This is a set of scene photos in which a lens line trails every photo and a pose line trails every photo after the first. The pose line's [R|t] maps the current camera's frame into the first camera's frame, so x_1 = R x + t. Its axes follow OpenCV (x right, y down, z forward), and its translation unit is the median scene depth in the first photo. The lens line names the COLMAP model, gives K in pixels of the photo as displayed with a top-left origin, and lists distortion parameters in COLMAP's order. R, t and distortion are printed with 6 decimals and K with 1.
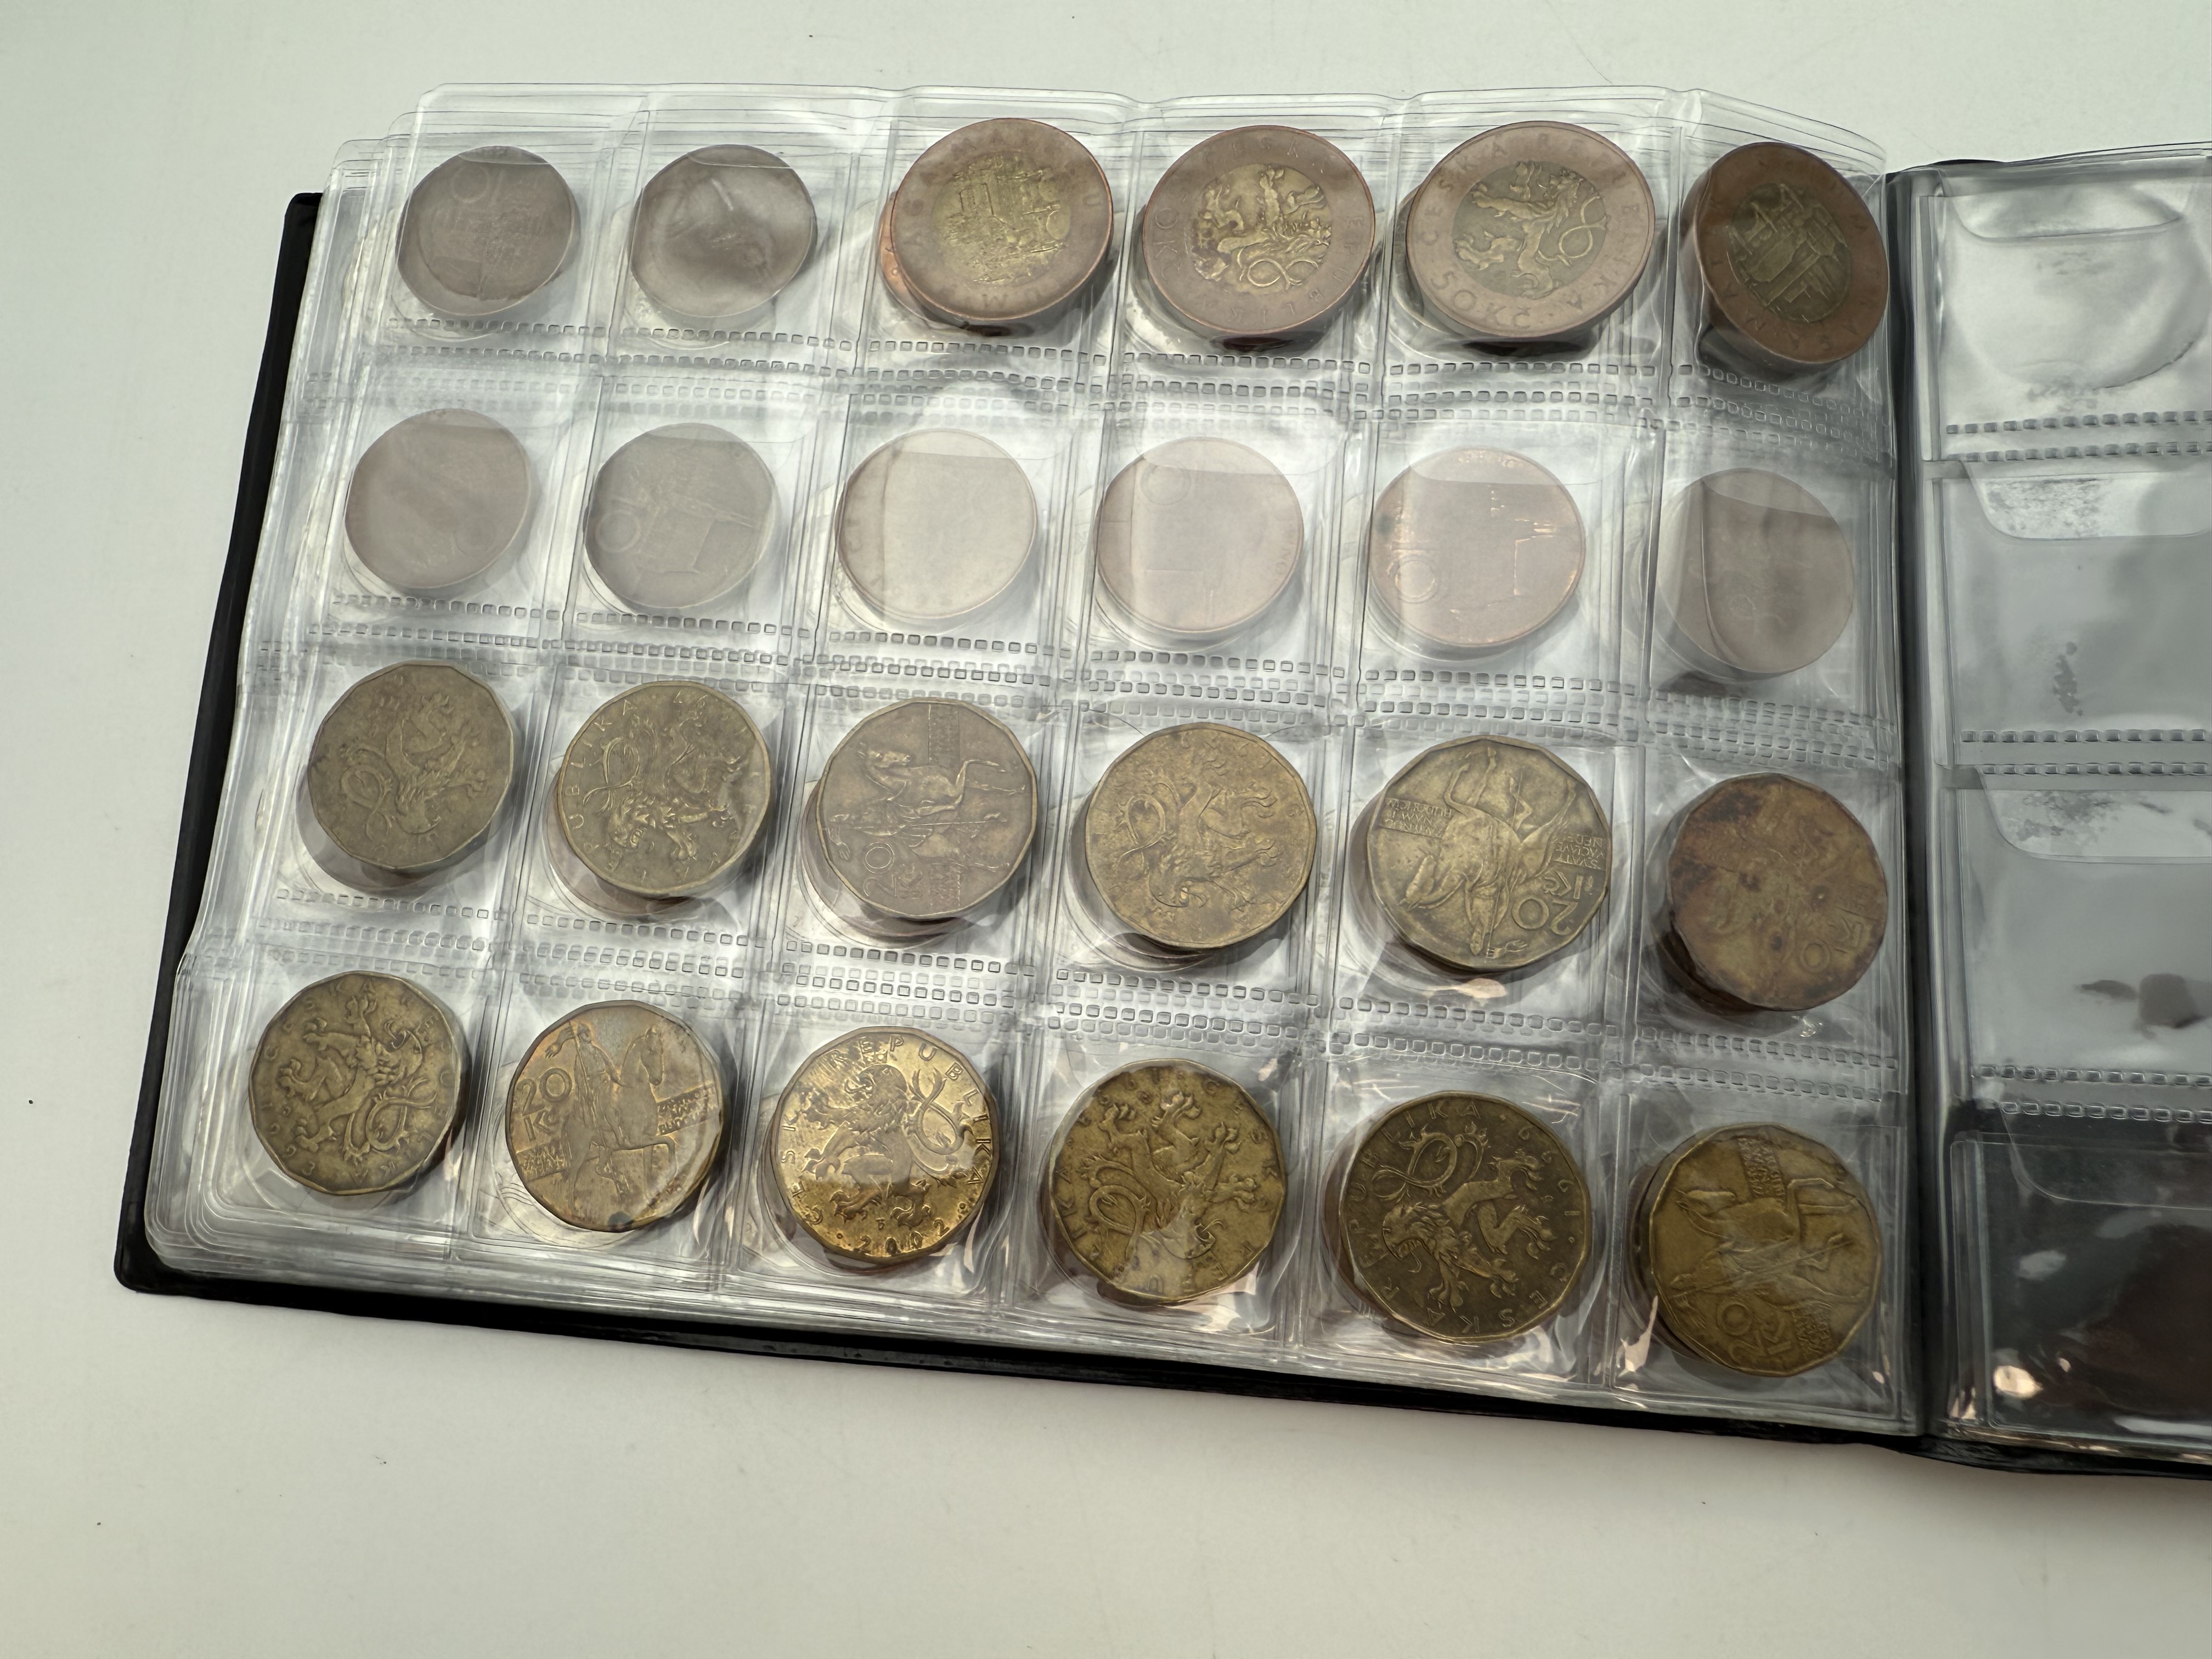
lens RADIAL K [[1468.5, 0, 1113.3], [0, 1468.5, 836.3], [0, 0, 1]] dist [0.003577, 0.000829]
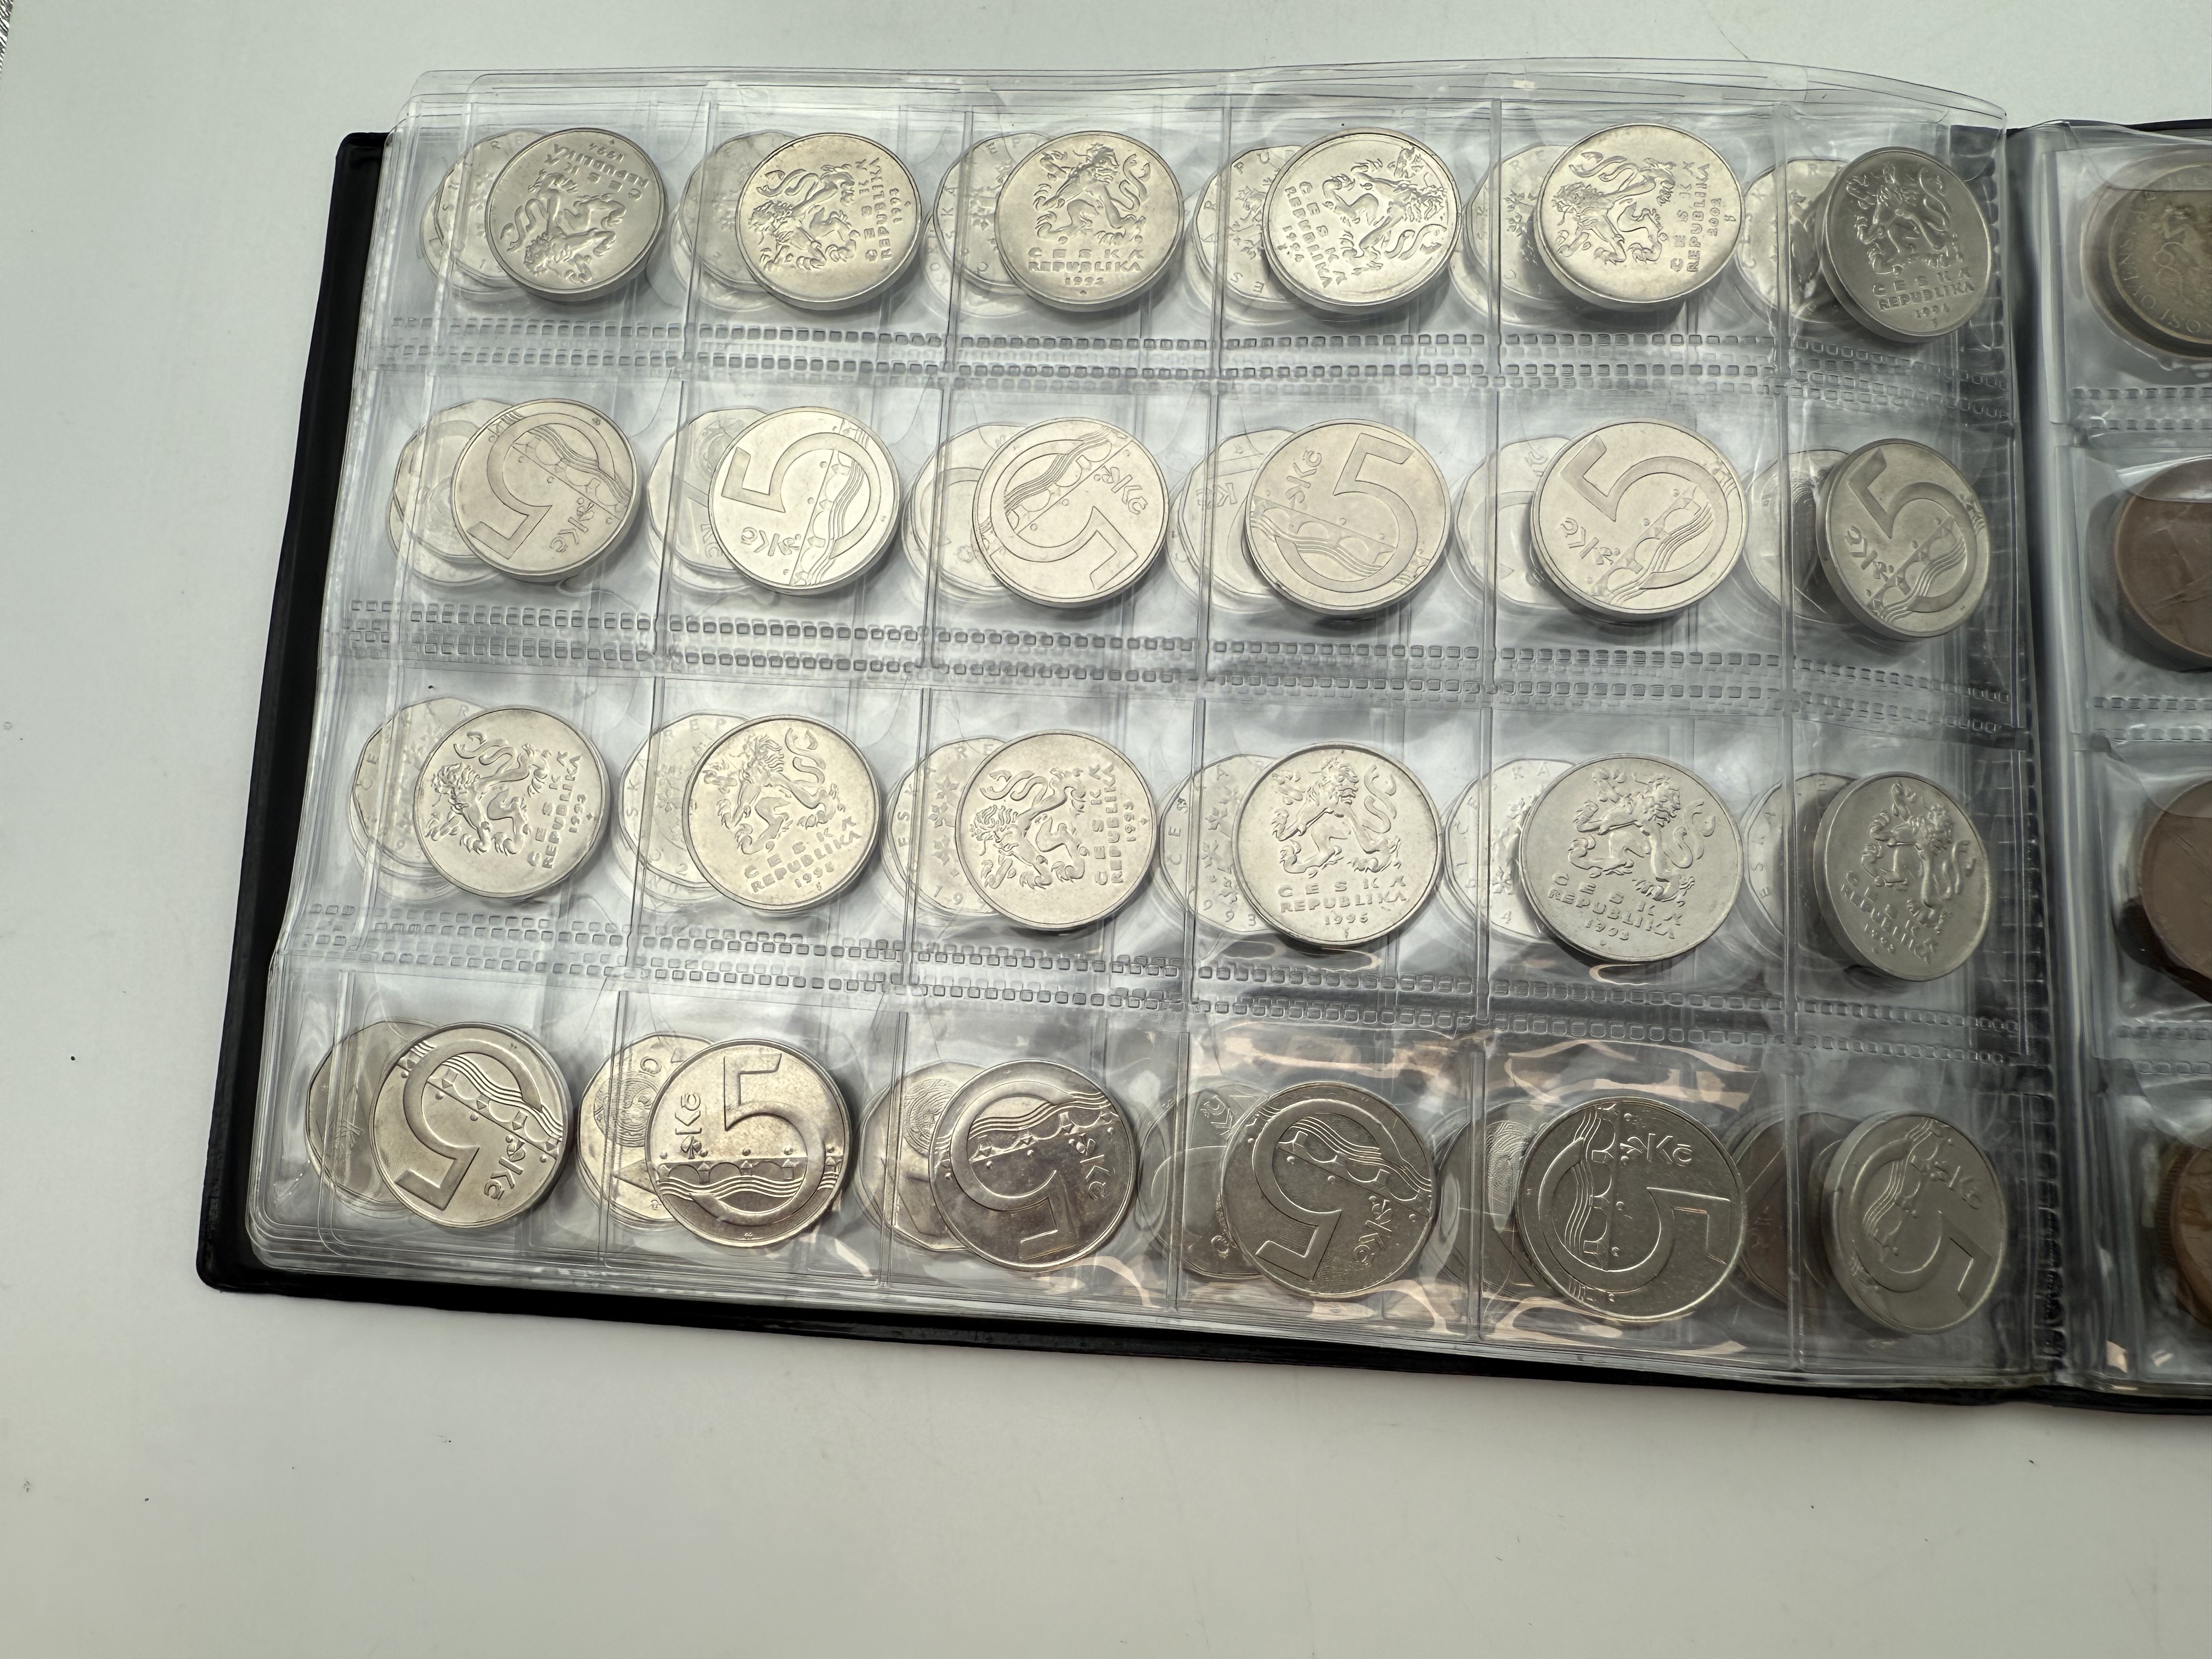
lens RADIAL K [[1468.5, 0, 1113.3], [0, 1468.5, 836.3], [0, 0, 1]] dist [0.003577, 0.000829]
pose [[0.998878, -0.004078, 0.047190, -0.134402], [0.002815, 0.999637, 0.026803, -0.010532], [-0.047282, -0.026640, 0.998526, 0.019987]]
